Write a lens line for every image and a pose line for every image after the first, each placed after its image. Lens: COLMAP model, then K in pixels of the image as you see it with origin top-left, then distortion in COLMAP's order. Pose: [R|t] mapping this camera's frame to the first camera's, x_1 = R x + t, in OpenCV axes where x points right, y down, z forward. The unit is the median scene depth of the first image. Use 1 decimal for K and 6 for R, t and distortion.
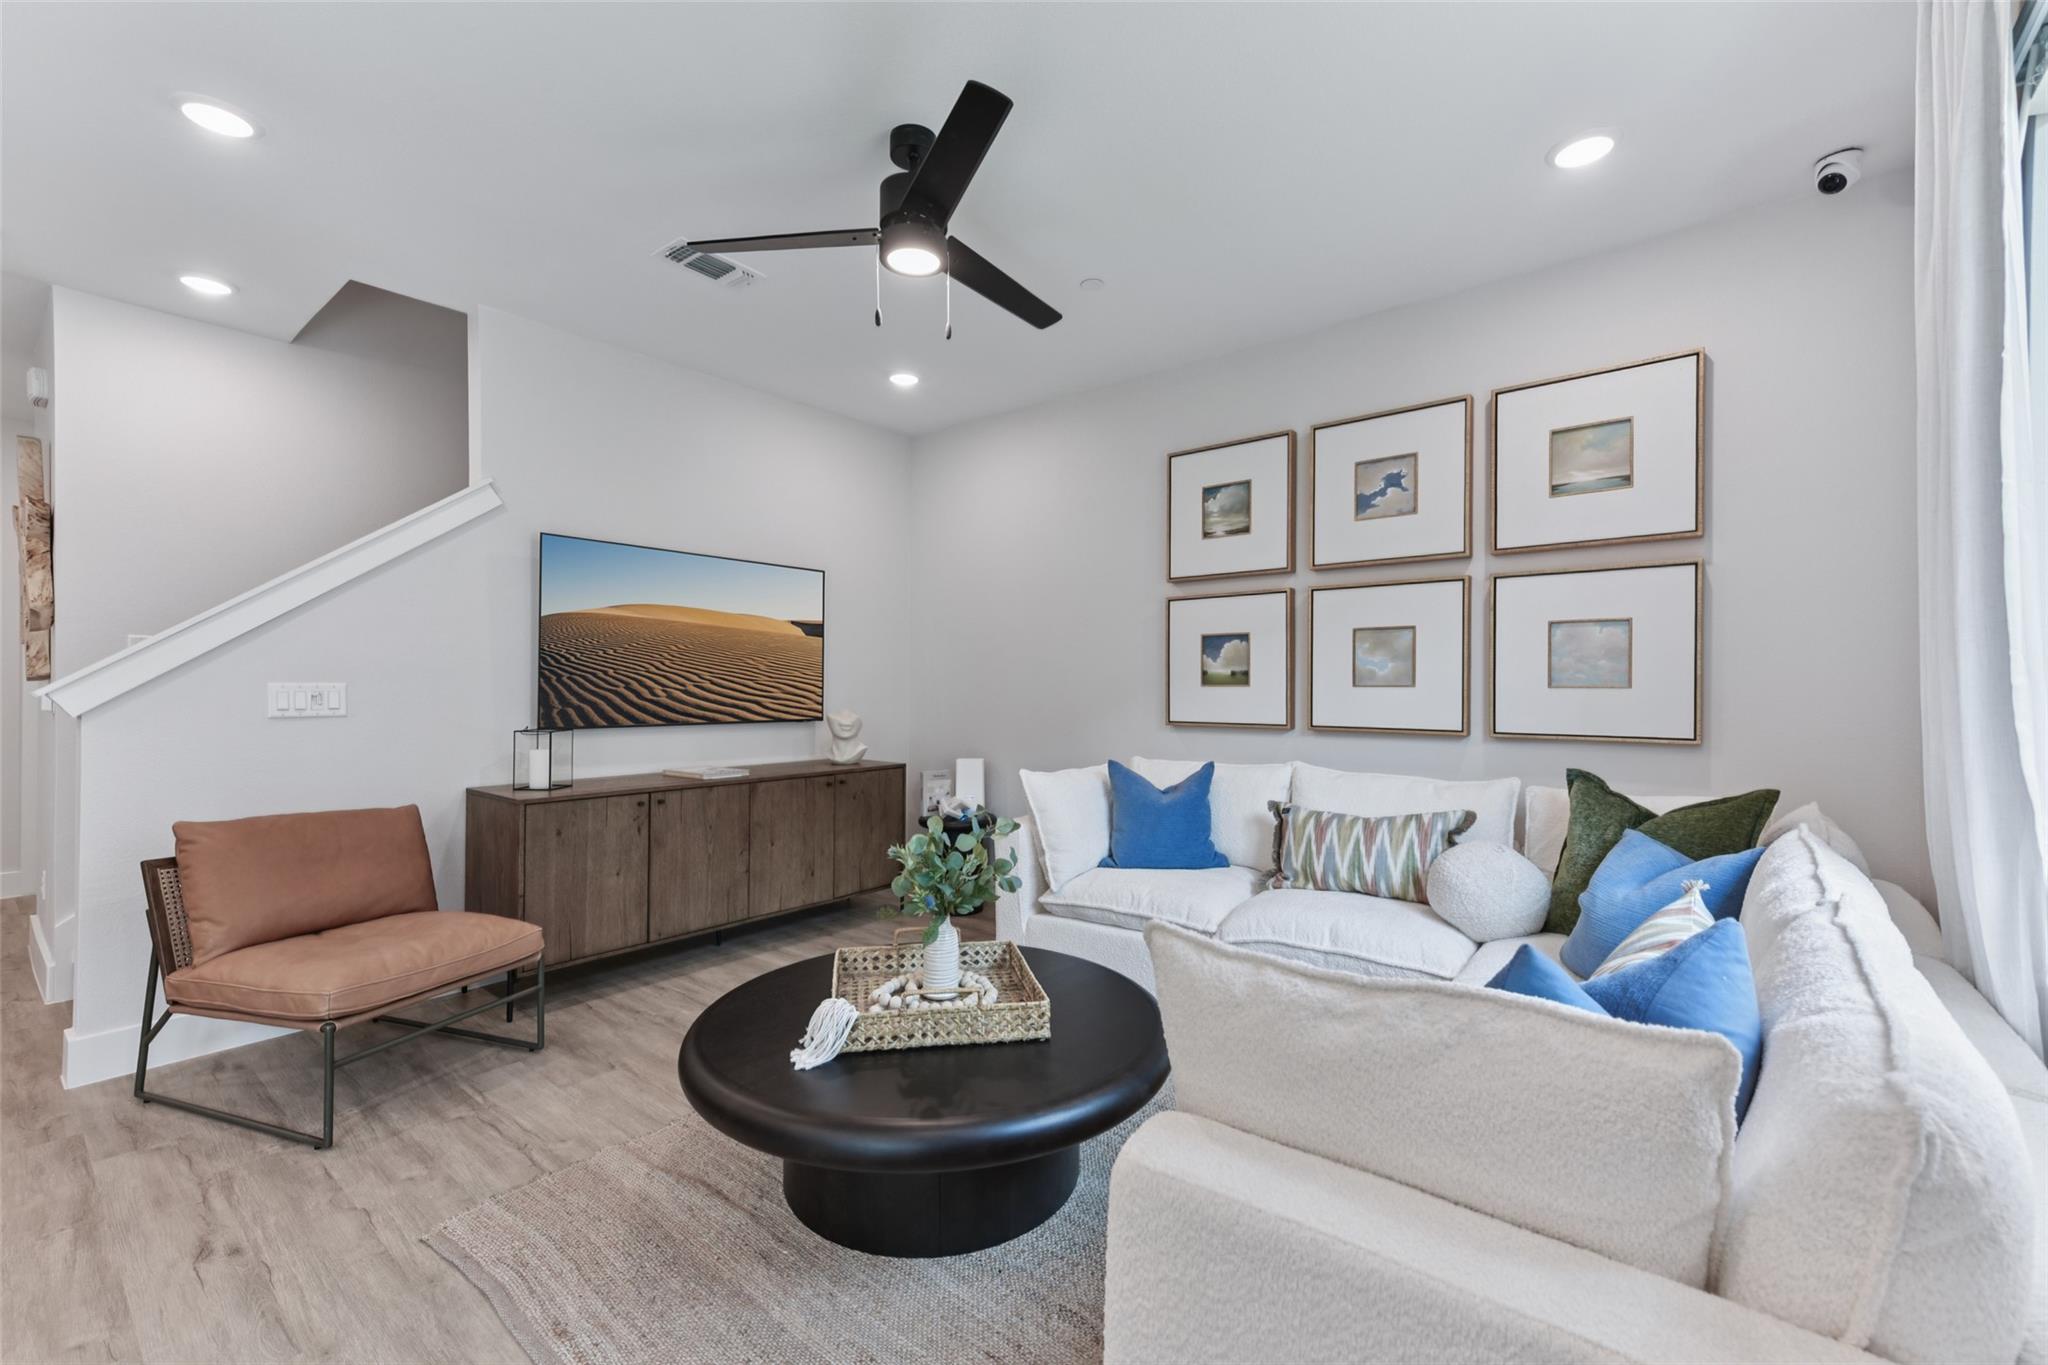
lens RADIAL K [[847.2, 0, 1006.8], [0, 847.2, 674.0], [0, 0, 1]] dist [0.018854, 0.000071]
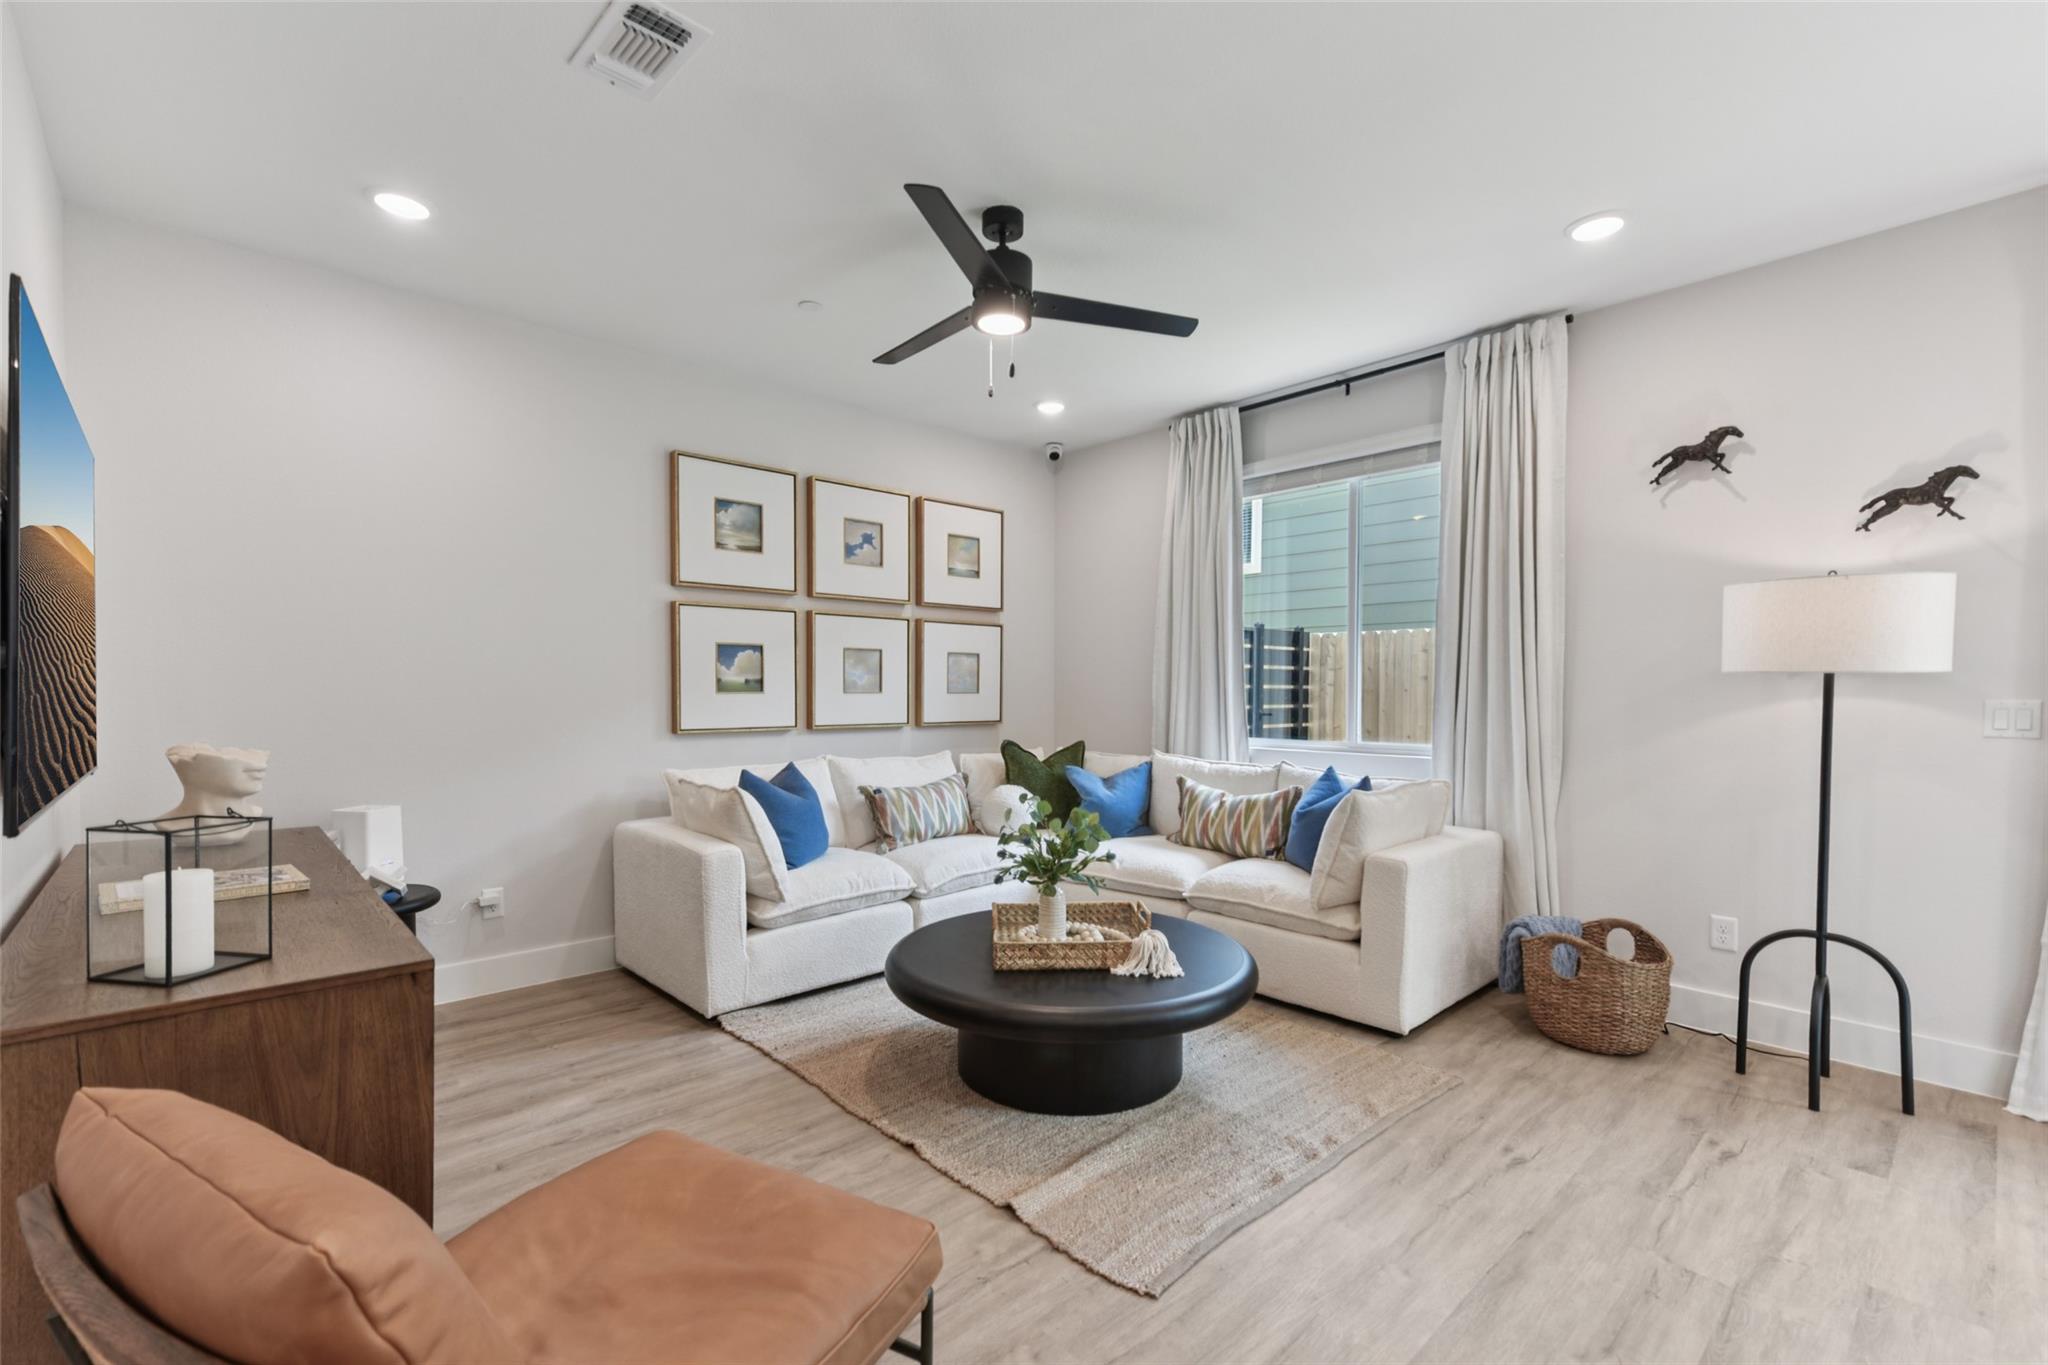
lens RADIAL K [[847.2, 0, 1042.7], [0, 847.2, 650.0], [0, 0, 1]] dist [0.018854, 0.000071]
pose [[0.104951, 0.040525, 0.993651, -0.812762], [-0.012282, 0.999146, -0.039452, -0.002902], [-0.994402, -0.008063, 0.105359, 0.562471]]
